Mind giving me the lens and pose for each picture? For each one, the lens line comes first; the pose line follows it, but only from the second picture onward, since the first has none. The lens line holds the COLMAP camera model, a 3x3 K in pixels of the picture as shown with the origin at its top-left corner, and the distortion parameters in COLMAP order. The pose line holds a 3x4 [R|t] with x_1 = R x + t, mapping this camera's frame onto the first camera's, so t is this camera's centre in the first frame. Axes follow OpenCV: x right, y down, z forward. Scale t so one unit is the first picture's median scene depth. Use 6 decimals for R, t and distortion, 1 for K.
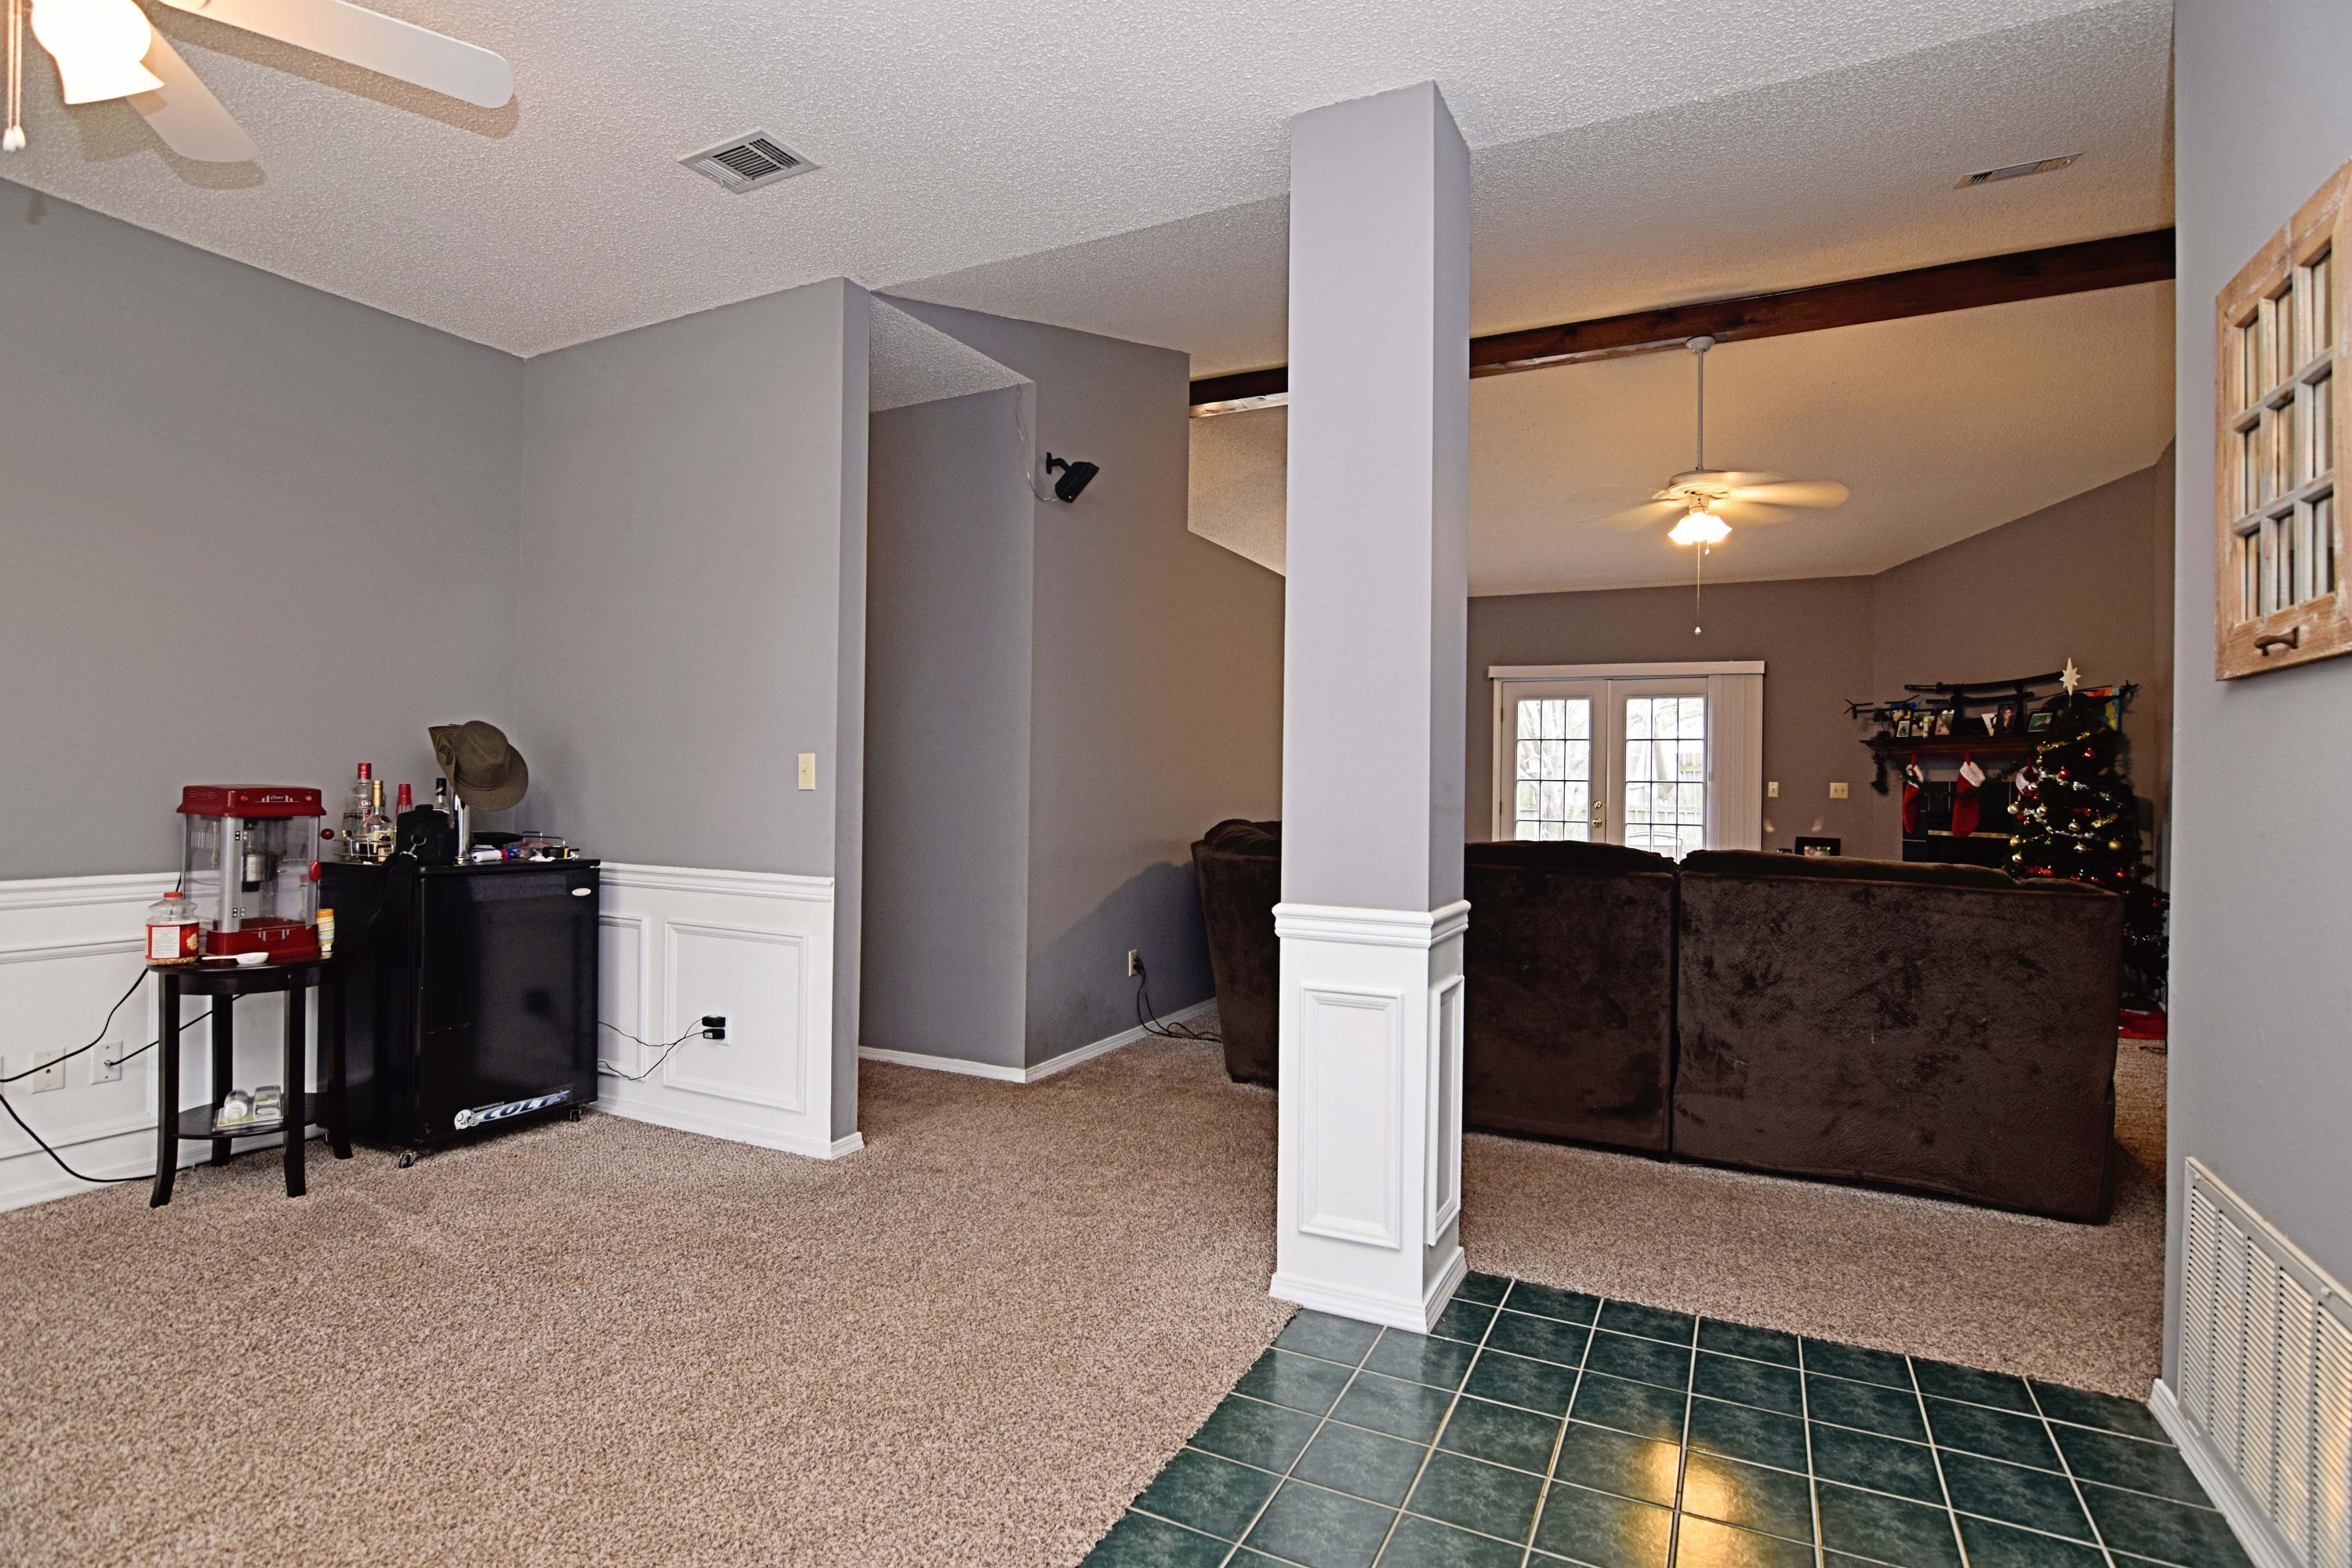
lens RADIAL K [[1146.6, 0, 1174.3], [0, 1146.6, 786.5], [0, 0, 1]] dist [-0.024453, 0.002393]
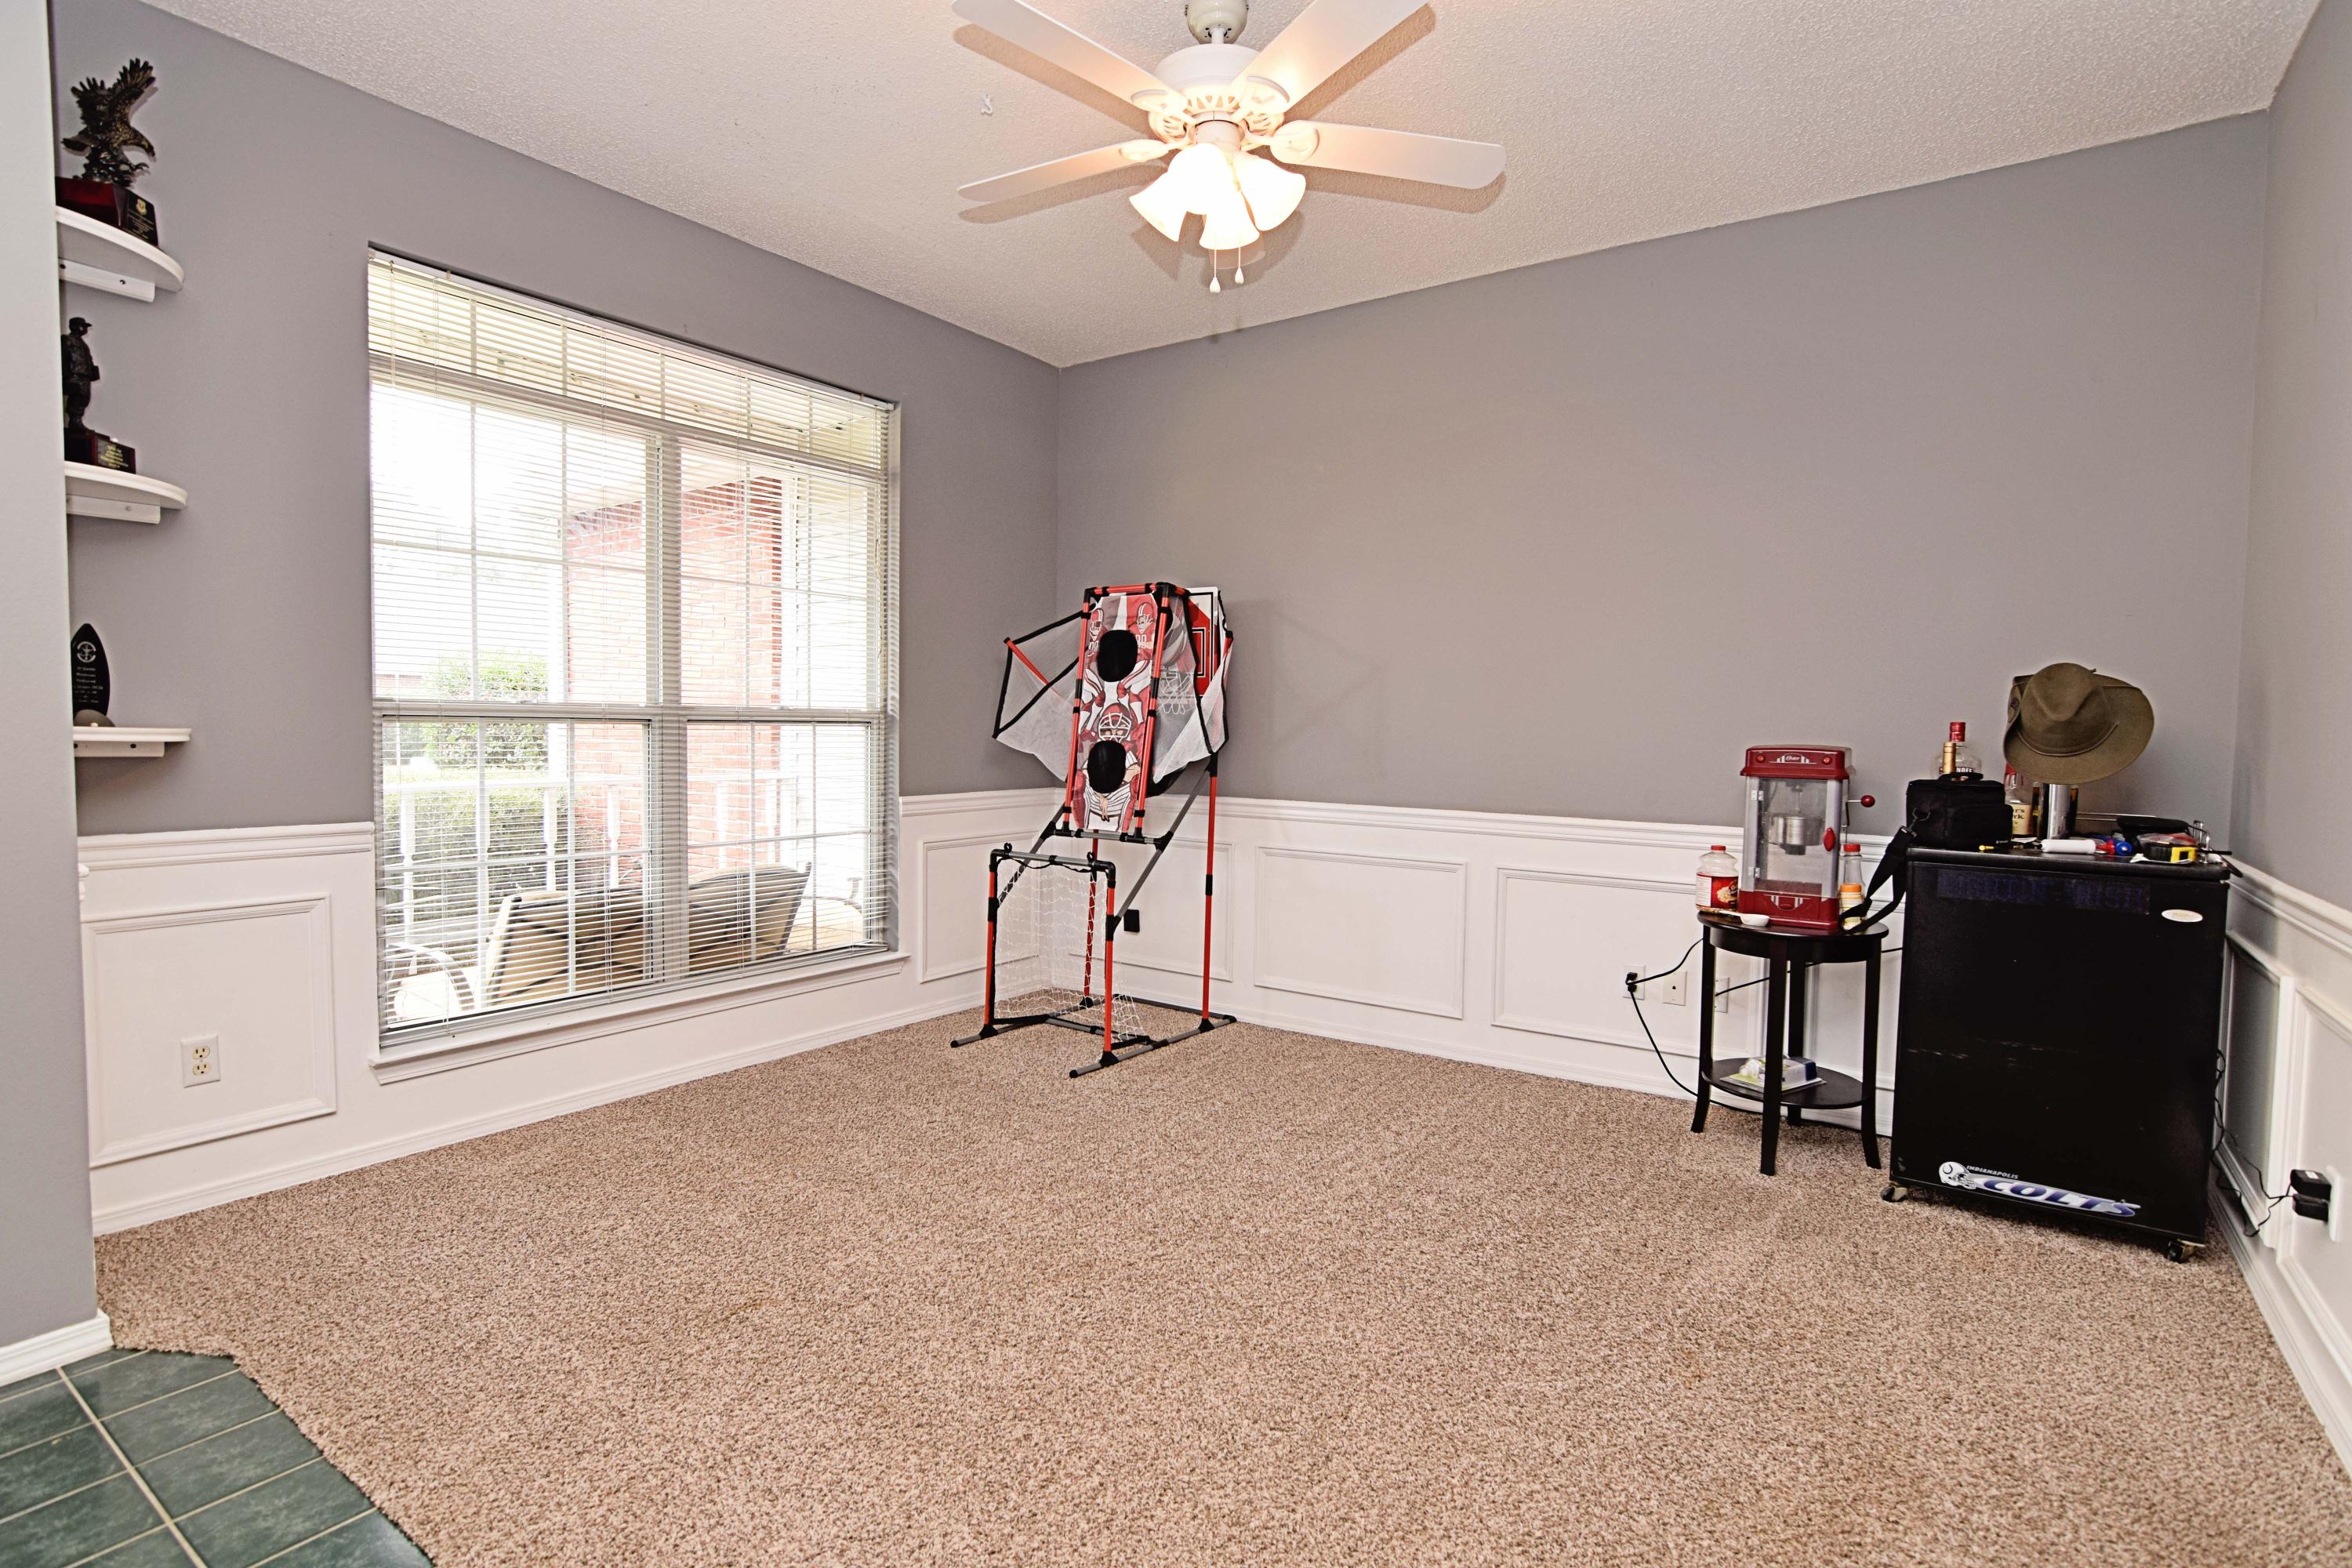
lens RADIAL K [[1146.6, 0, 1176.6], [0, 1146.6, 773.9], [0, 0, 1]] dist [-0.024453, 0.002393]
pose [[-0.147227, 0.031081, -0.988614, 0.217637], [-0.014704, 0.999327, 0.033608, -0.001983], [0.988993, 0.019485, -0.146670, 0.572668]]
